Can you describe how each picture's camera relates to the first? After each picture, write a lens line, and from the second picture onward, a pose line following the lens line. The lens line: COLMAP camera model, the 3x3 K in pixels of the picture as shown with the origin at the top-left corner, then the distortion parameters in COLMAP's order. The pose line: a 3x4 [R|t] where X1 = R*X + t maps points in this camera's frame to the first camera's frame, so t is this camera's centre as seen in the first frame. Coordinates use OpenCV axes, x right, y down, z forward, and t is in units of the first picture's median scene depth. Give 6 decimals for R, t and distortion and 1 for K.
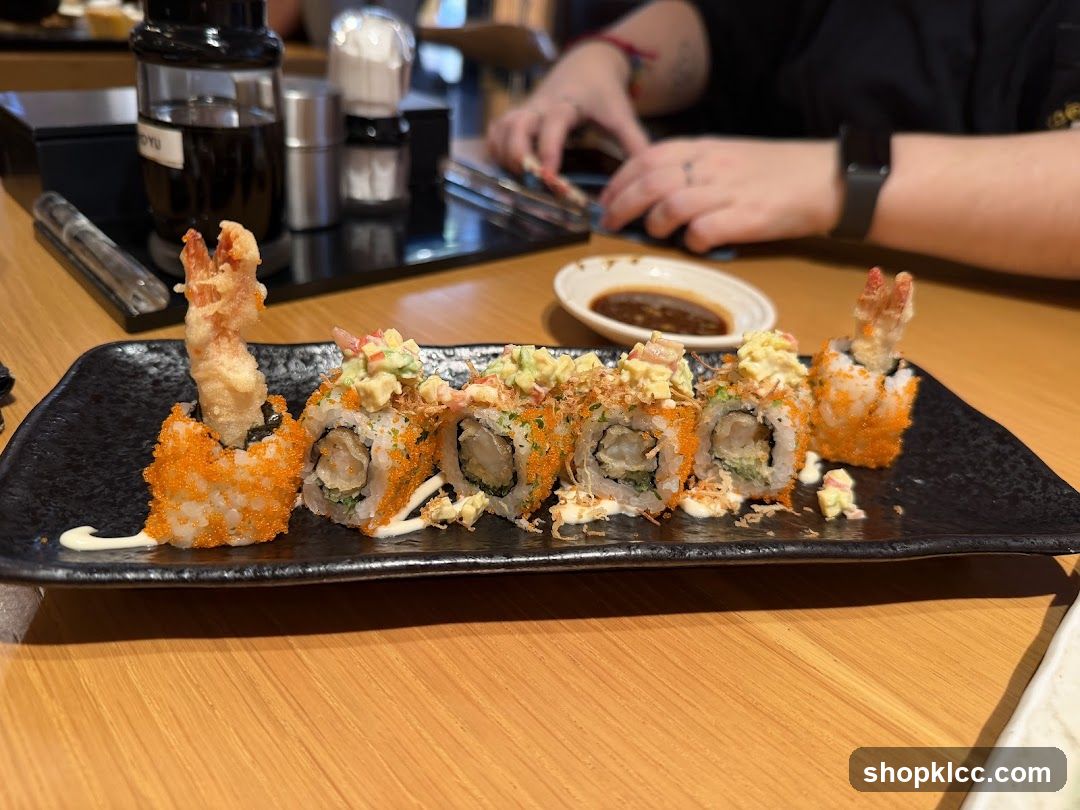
lens RADIAL K [[636.2, 0, 540.0], [0, 636.2, 405.0], [0, 0, 1]] dist [-0.000545, -0.001447]
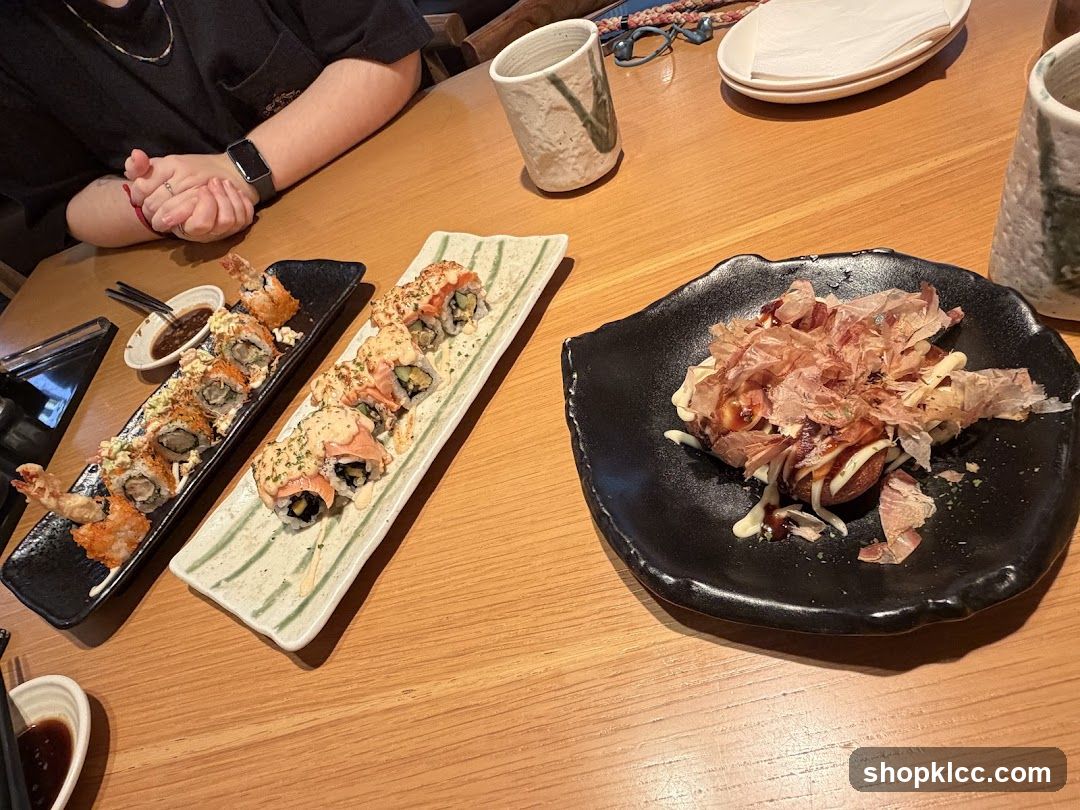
lens RADIAL K [[636.2, 0, 540.0], [0, 636.2, 405.0], [0, 0, 1]] dist [-0.000545, -0.001447]
pose [[0.529078, -0.805644, 0.266486, 0.108092], [0.723614, 0.592375, 0.354224, 0.137556], [-0.443238, 0.005420, 0.896387, -1.799527]]
